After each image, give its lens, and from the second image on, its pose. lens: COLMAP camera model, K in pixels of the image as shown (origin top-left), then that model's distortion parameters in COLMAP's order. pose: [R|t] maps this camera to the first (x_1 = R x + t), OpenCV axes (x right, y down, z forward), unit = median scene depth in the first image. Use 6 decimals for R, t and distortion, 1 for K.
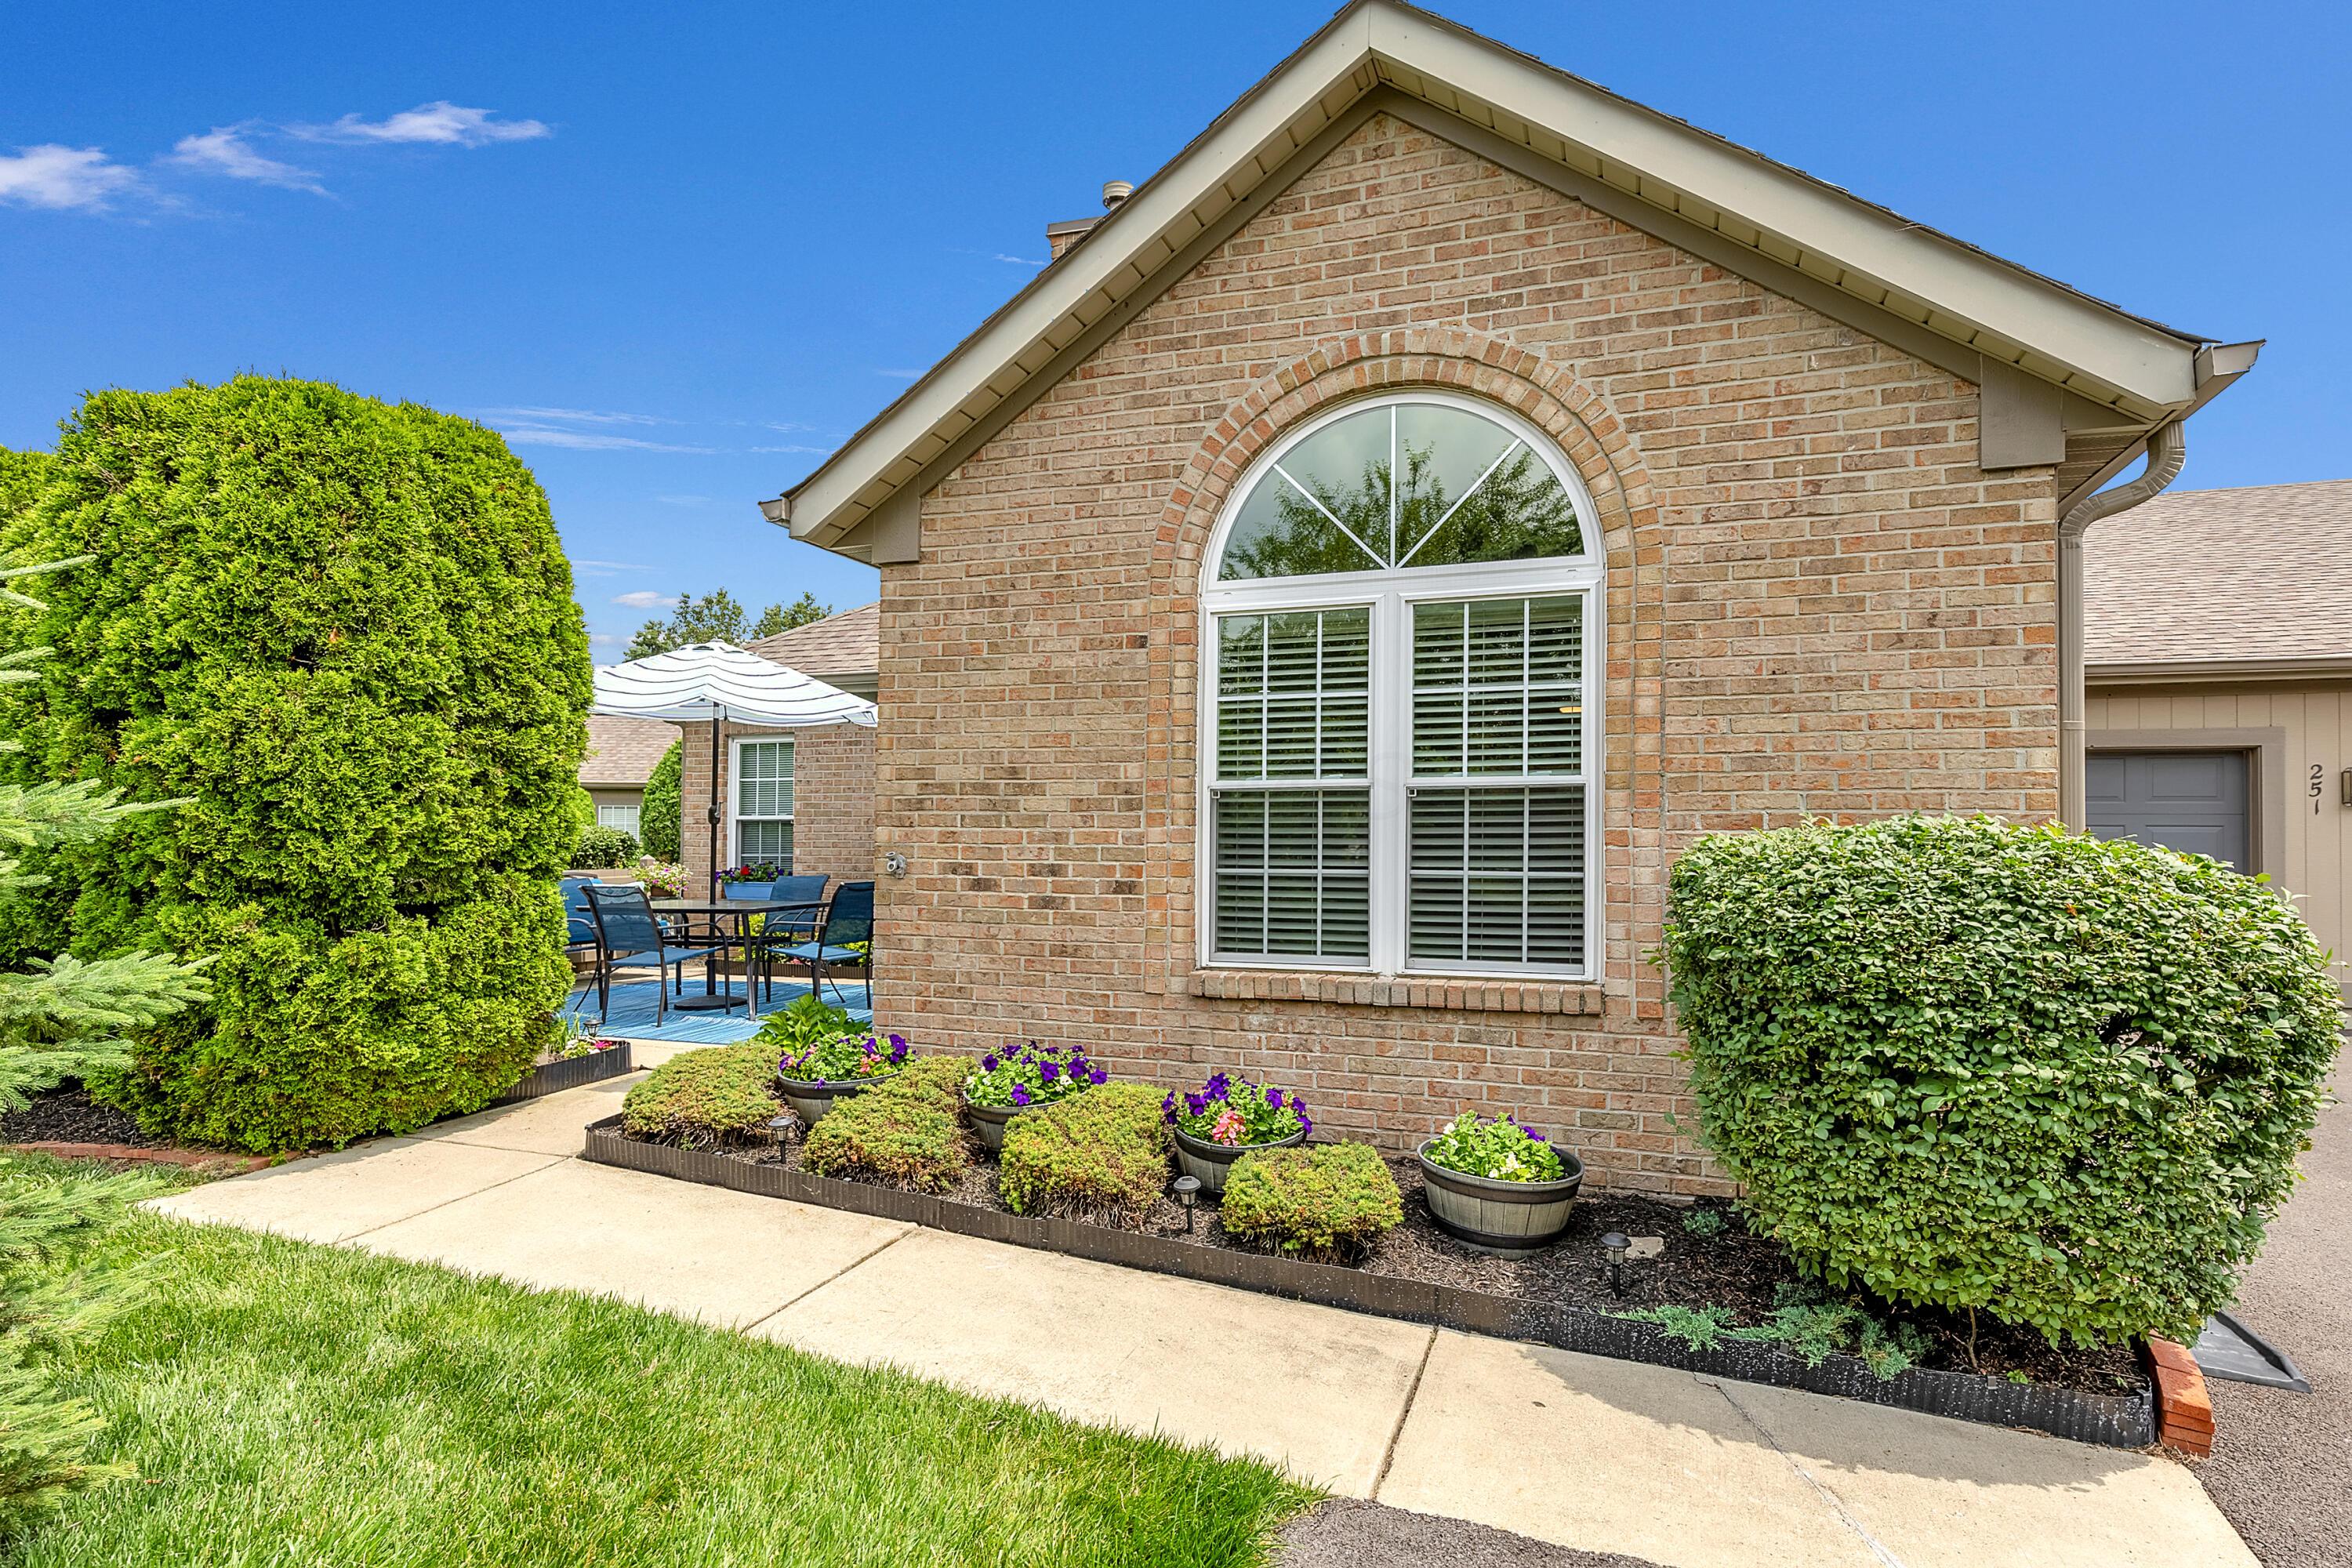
lens RADIAL K [[1077.9, 0, 1200.0], [0, 1077.9, 812.1], [0, 0, 1]] dist [0.001509, 0.000409]
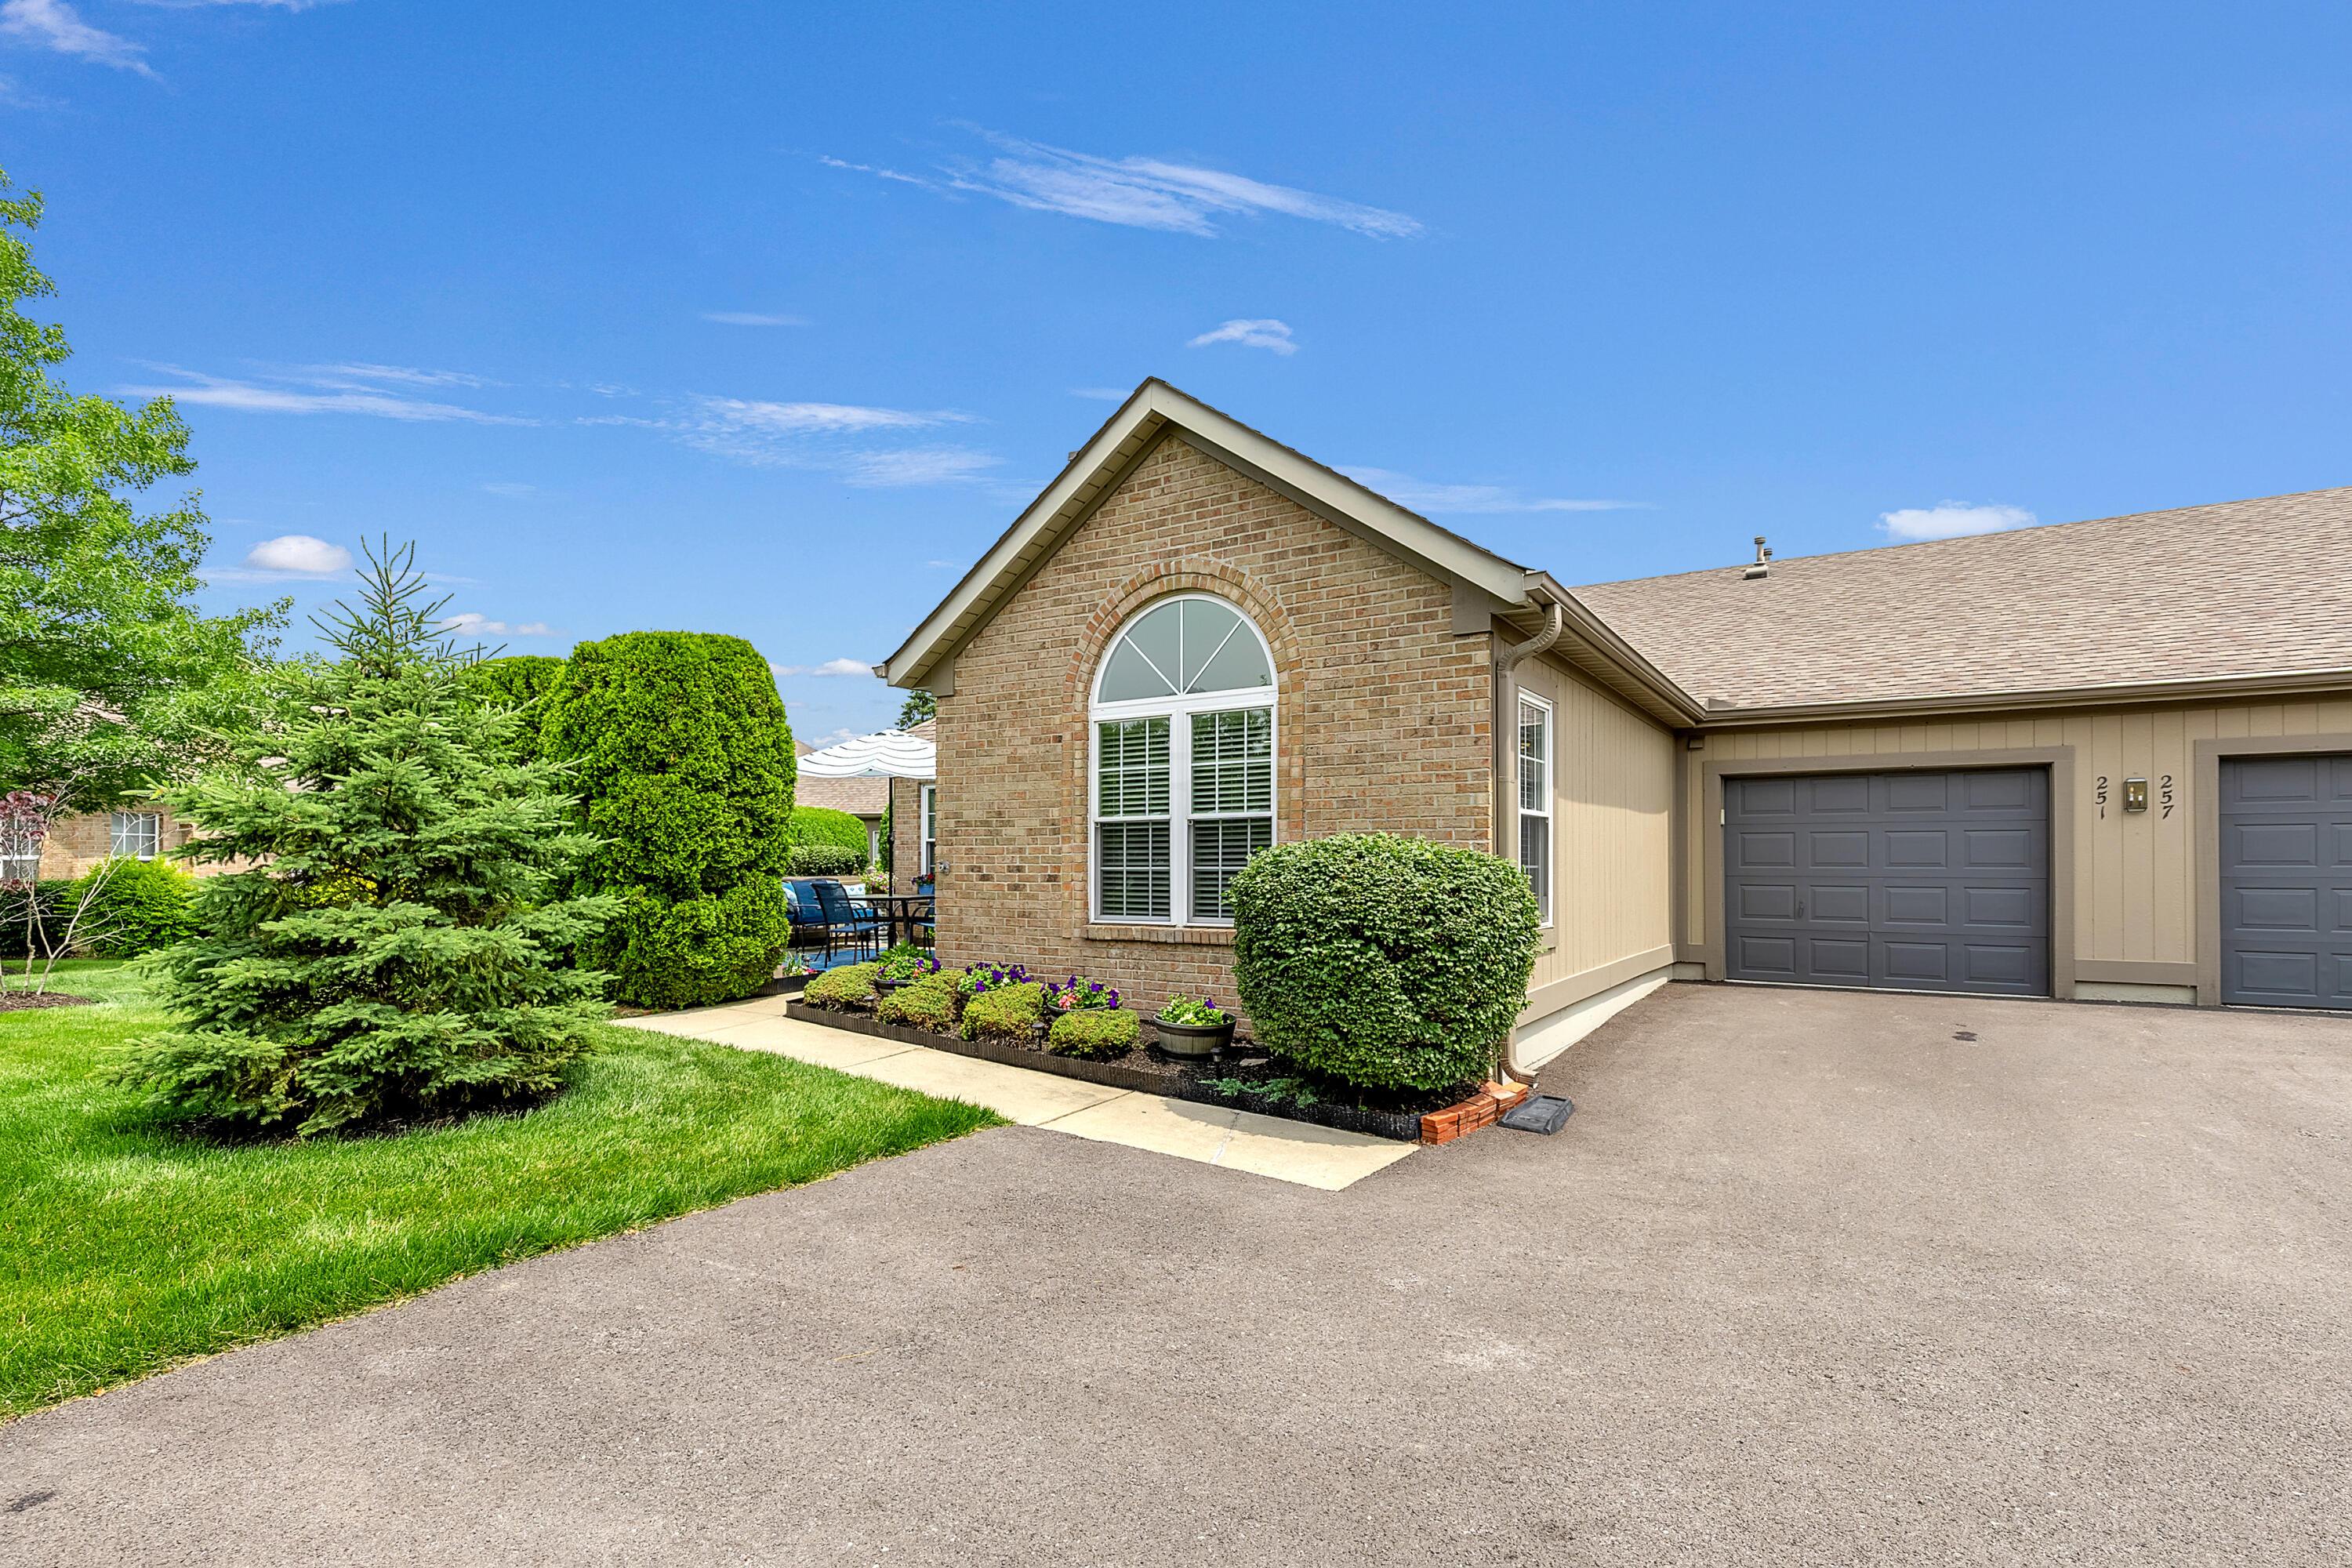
lens RADIAL K [[1083.4, 0, 1179.3], [0, 1083.4, 829.6], [0, 0, 1]] dist [0.000265, -0.000052]
pose [[0.963711, -0.016480, -0.266437, 0.650505], [0.016697, 0.999860, -0.001454, -0.004041], [0.266424, -0.003047, 0.963851, -0.706928]]
